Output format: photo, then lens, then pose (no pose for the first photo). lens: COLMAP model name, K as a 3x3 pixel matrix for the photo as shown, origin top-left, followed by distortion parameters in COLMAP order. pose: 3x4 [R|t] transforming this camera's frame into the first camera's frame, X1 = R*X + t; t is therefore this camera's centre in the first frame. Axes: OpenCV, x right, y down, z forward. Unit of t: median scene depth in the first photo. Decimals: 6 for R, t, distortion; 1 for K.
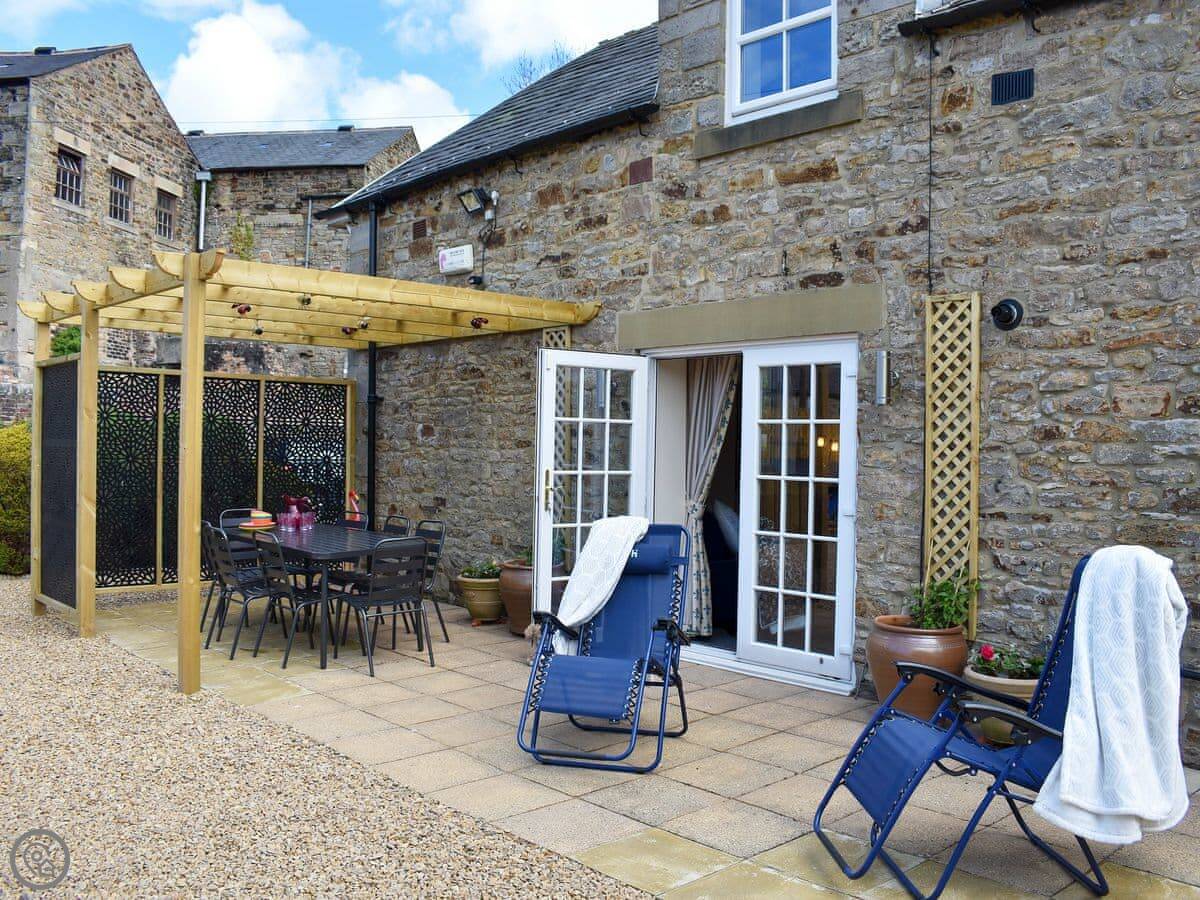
lens RADIAL K [[1024.8, 0, 601.1], [0, 1024.8, 447.8], [0, 0, 1]] dist [-0.063516, 0.010551]
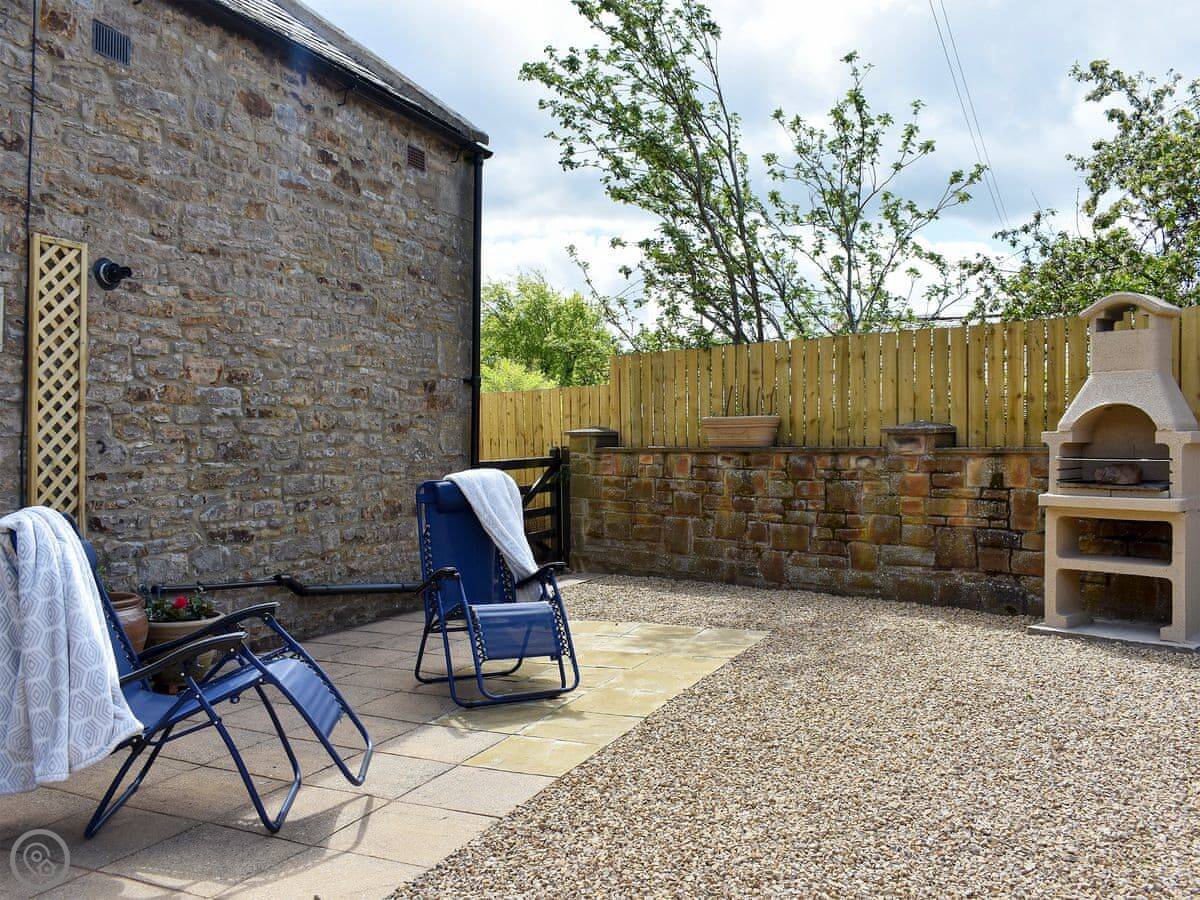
lens RADIAL K [[1088.9, 0, 600.4], [0, 1088.9, 447.4], [0, 0, 1]] dist [0.037527, 0.004251]
pose [[-0.371922, -0.026106, 0.927897, -0.810521], [-0.006349, 0.999653, 0.025580, 0.008049], [-0.928242, 0.003622, -0.371959, 0.986998]]
